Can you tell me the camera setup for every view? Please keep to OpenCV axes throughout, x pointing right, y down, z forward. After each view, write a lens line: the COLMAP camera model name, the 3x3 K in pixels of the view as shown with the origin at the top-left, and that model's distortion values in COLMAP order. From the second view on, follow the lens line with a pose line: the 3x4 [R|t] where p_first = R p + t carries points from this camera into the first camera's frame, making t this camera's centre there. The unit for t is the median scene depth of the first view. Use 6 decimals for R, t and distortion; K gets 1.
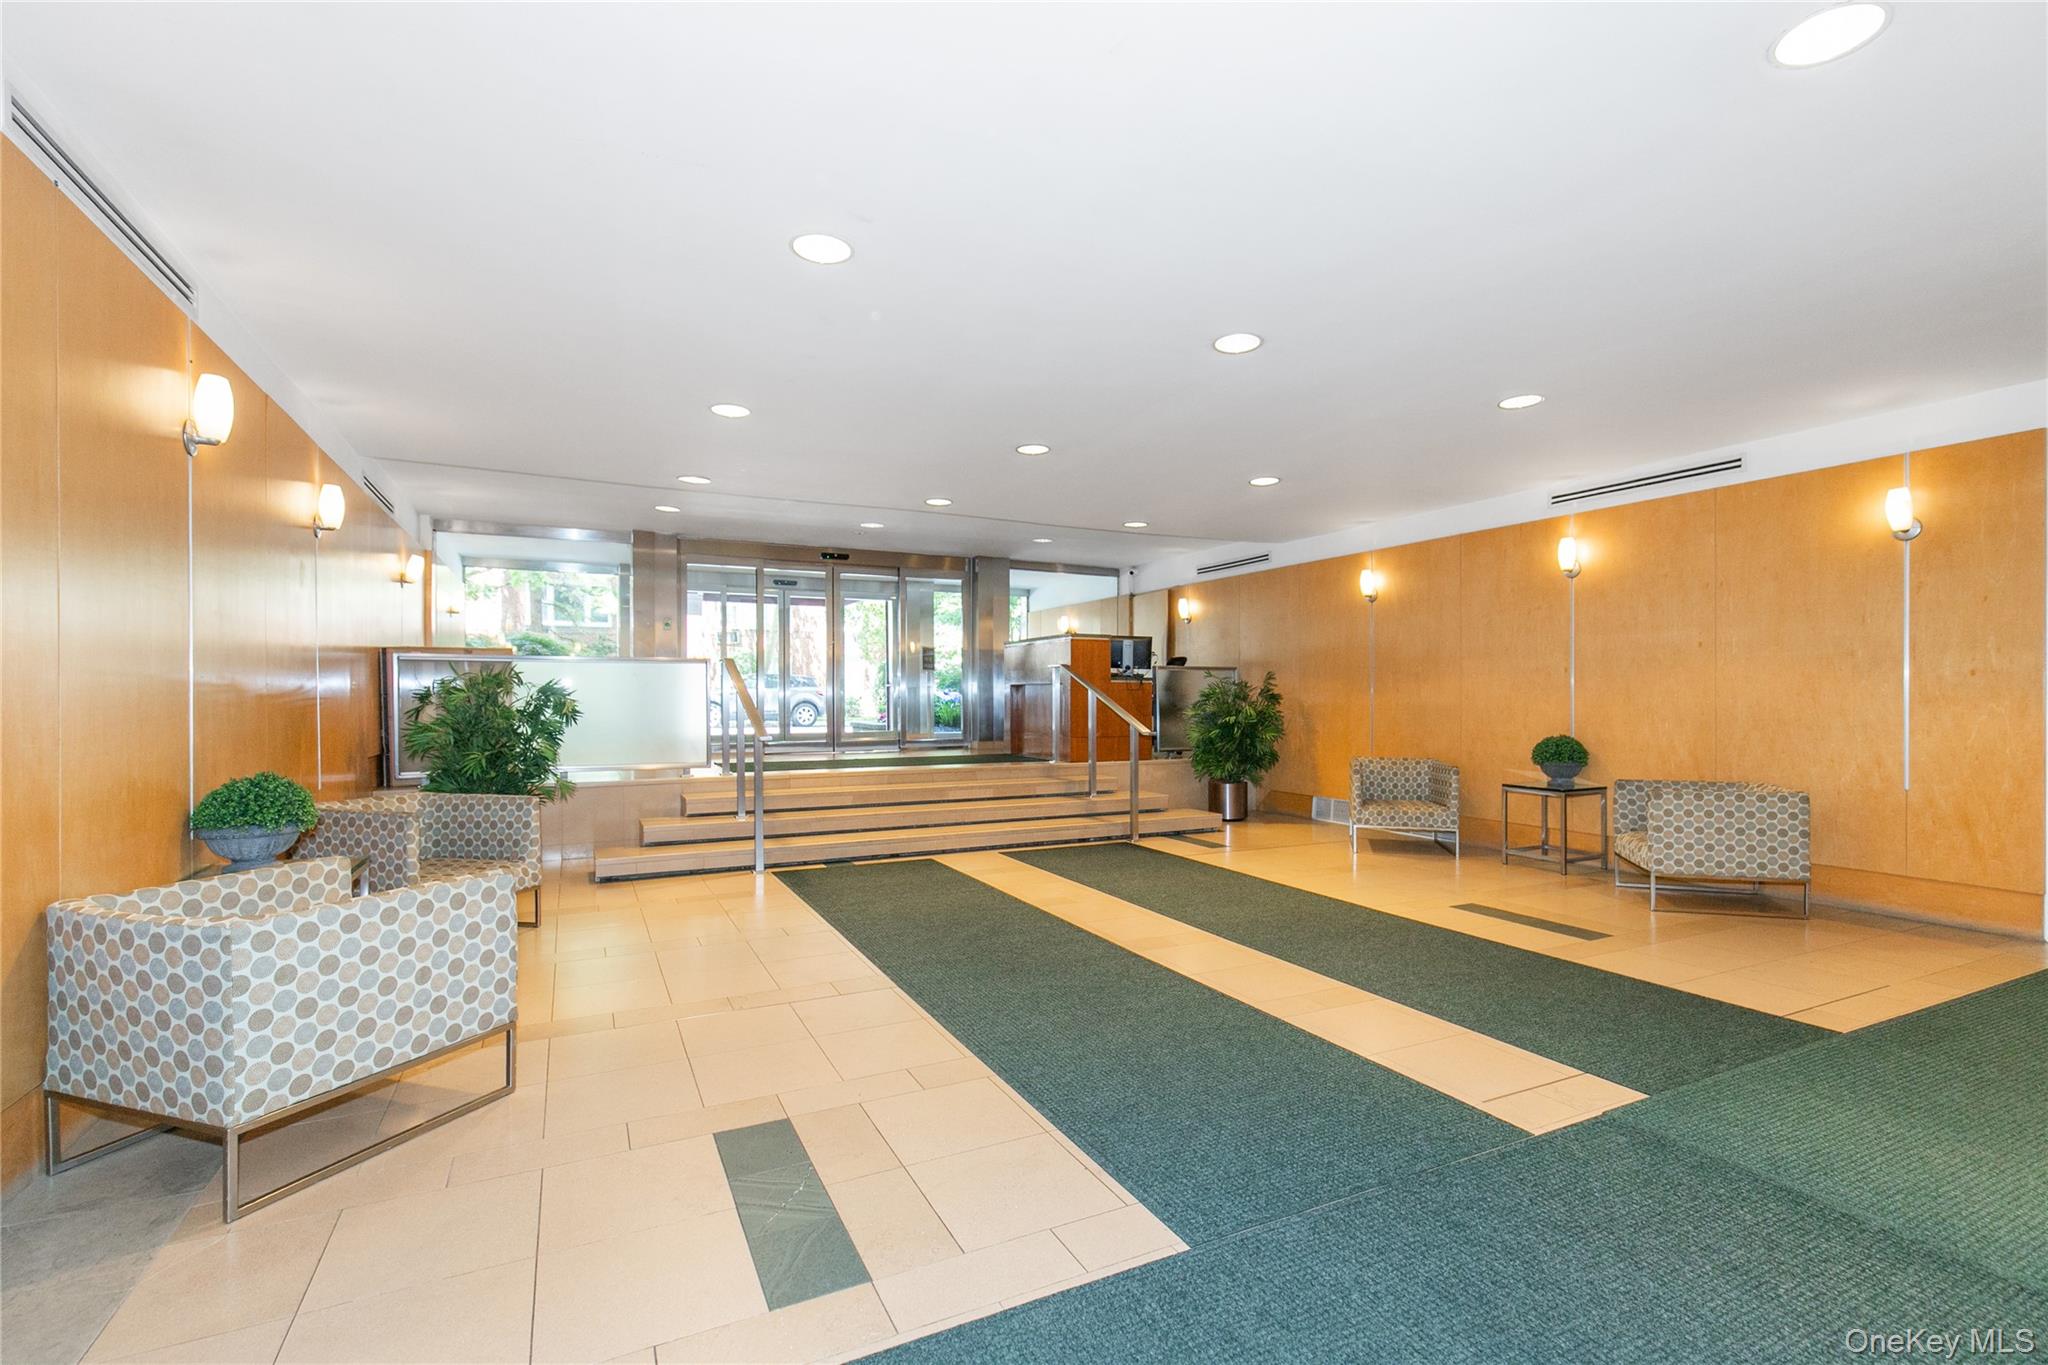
lens RADIAL K [[938.3, 0, 1037.6], [0, 938.3, 682.4], [0, 0, 1]] dist [0.009289, -0.000931]
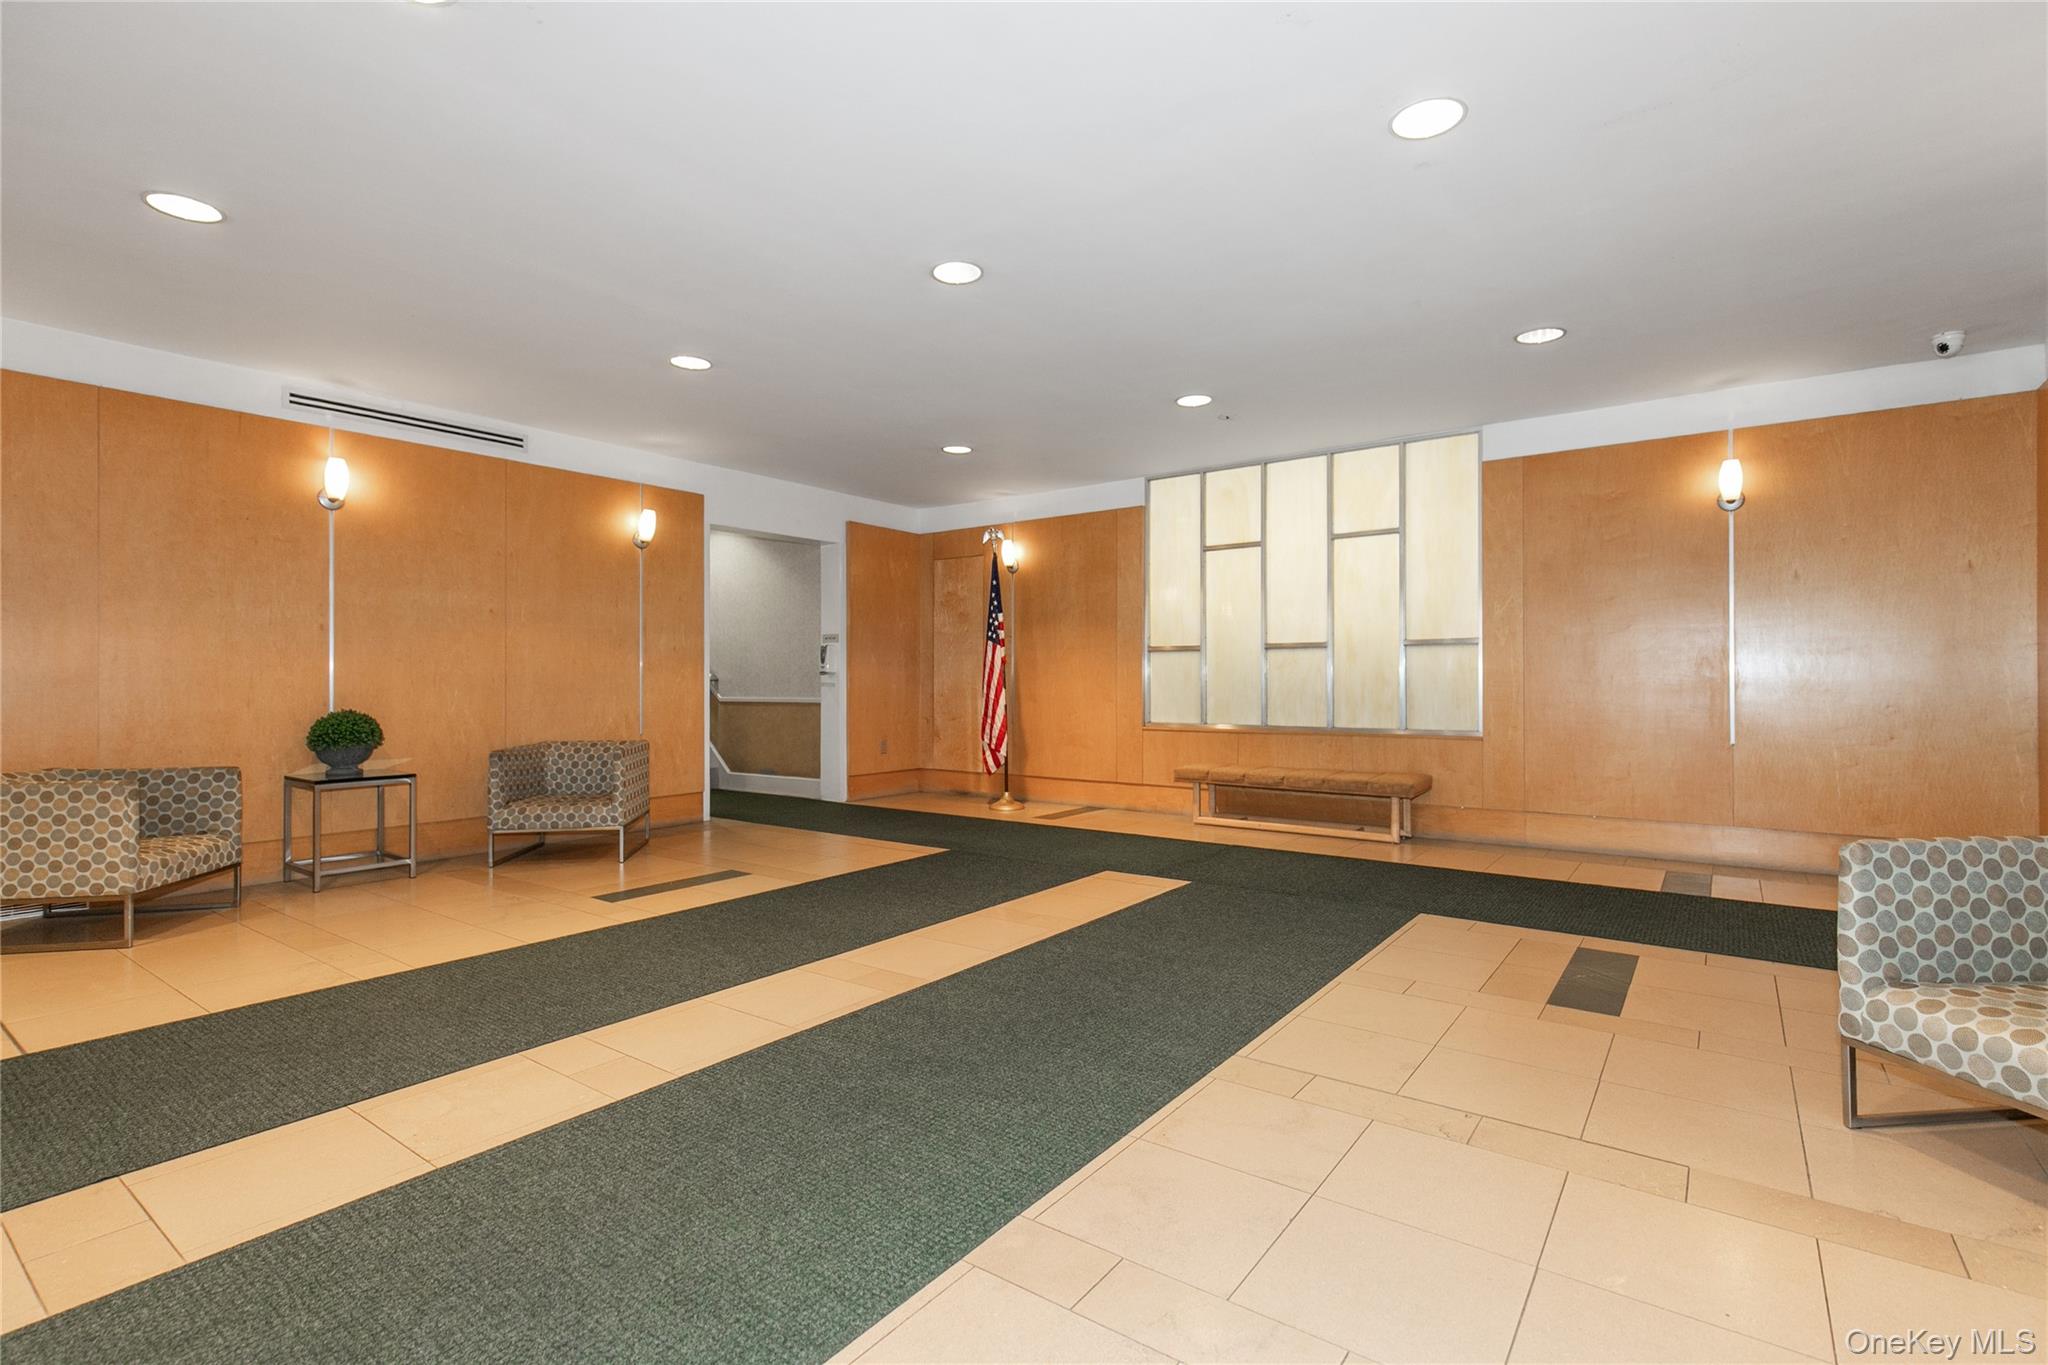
lens RADIAL K [[938.3, 0, 1040.2], [0, 938.3, 694.4], [0, 0, 1]] dist [0.009289, -0.000931]
pose [[-0.454322, -0.014641, 0.890717, -0.428618], [-0.013961, 0.999859, 0.009314, 0.029132], [-0.890728, -0.008204, -0.454463, 0.879449]]
